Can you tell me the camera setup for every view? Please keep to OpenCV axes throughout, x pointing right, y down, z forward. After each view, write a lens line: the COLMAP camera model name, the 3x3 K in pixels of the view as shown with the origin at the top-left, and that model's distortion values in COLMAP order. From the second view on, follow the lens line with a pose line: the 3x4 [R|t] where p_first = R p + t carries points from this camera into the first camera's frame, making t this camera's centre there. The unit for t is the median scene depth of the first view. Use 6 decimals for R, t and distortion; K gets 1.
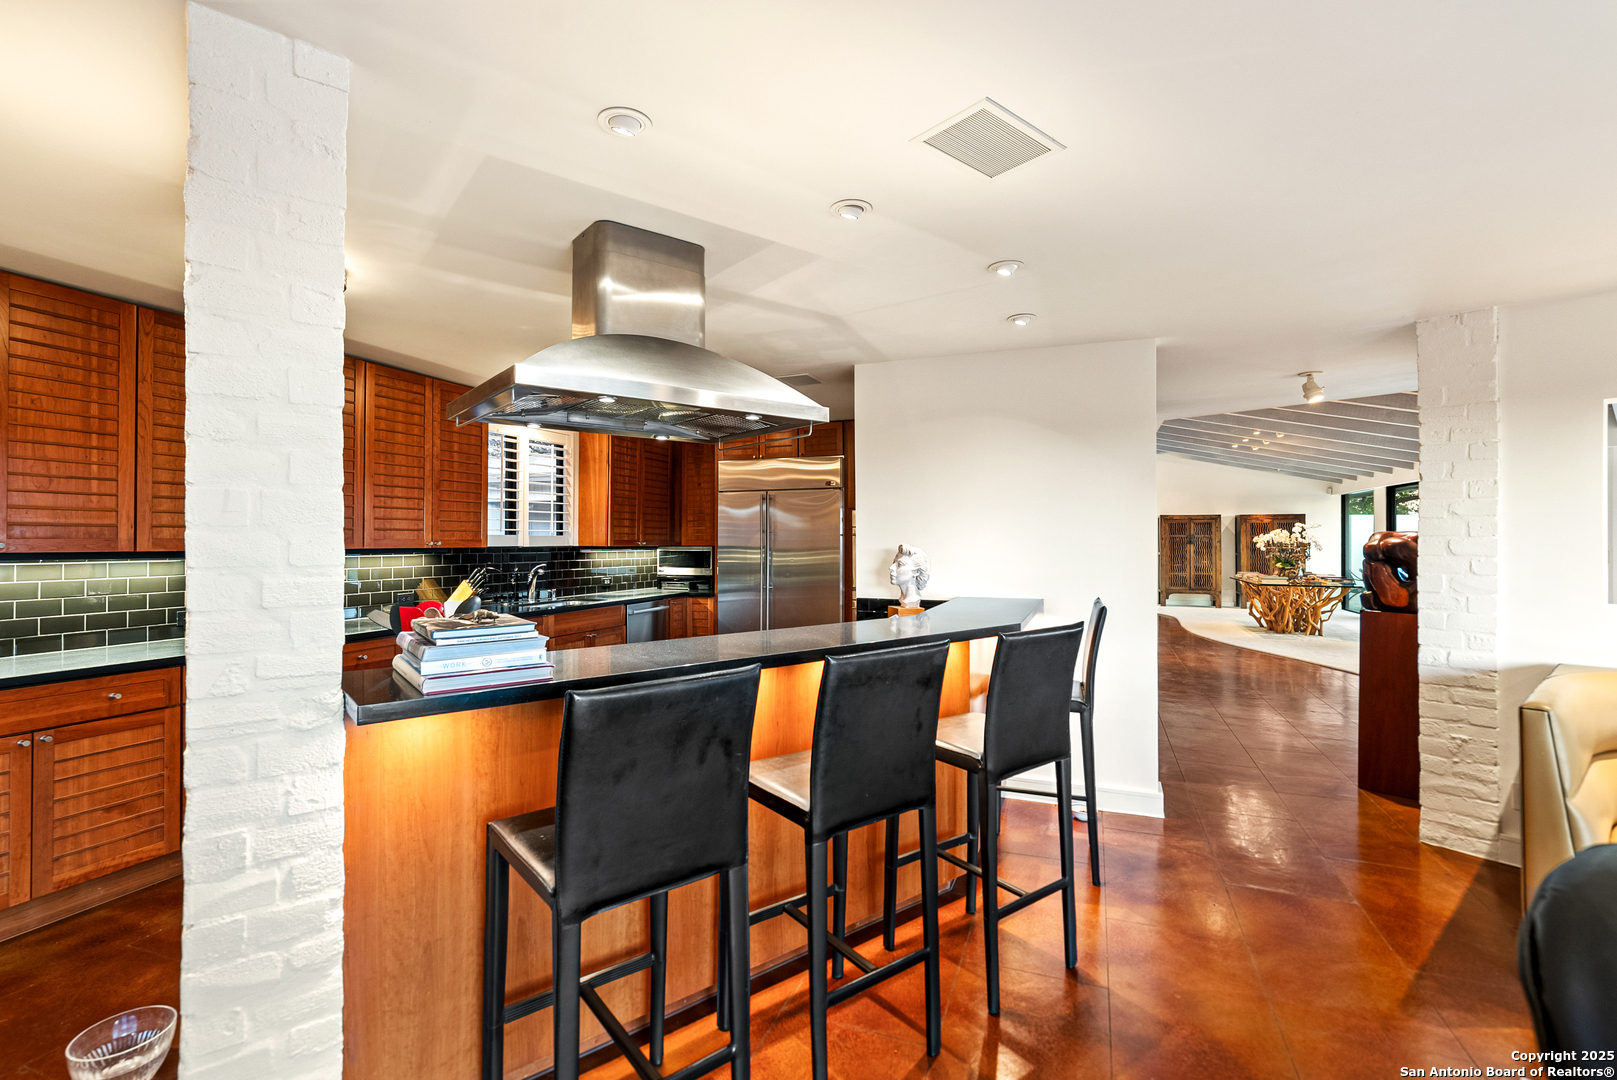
lens RADIAL K [[726.8, 0, 808.4], [0, 726.8, 534.3], [0, 0, 1]] dist [-0.000206, -0.000120]
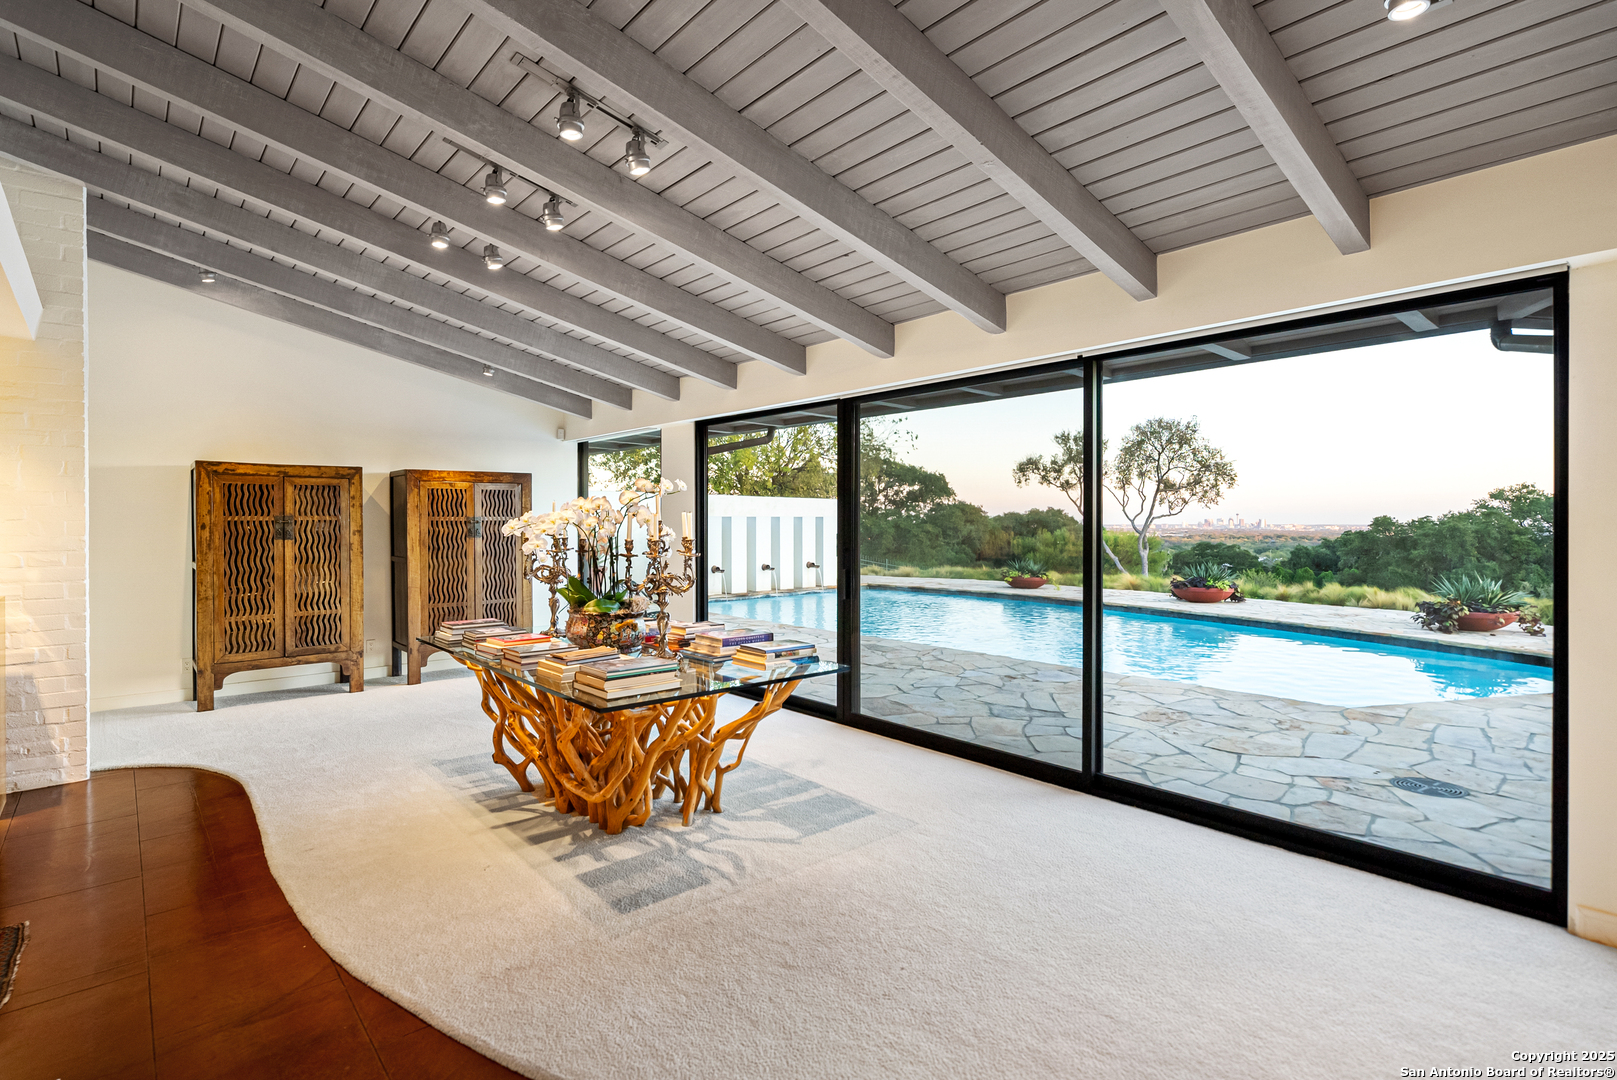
lens RADIAL K [[794.2, 0, 802.6], [0, 794.2, 529.5], [0, 0, 1]] dist [0.002017, 0.000300]
pose [[0.467410, -0.011890, 0.883961, 0.281384], [-0.002821, 0.999884, 0.014941, 0.001407], [-0.884036, -0.009477, 0.467323, 0.559981]]
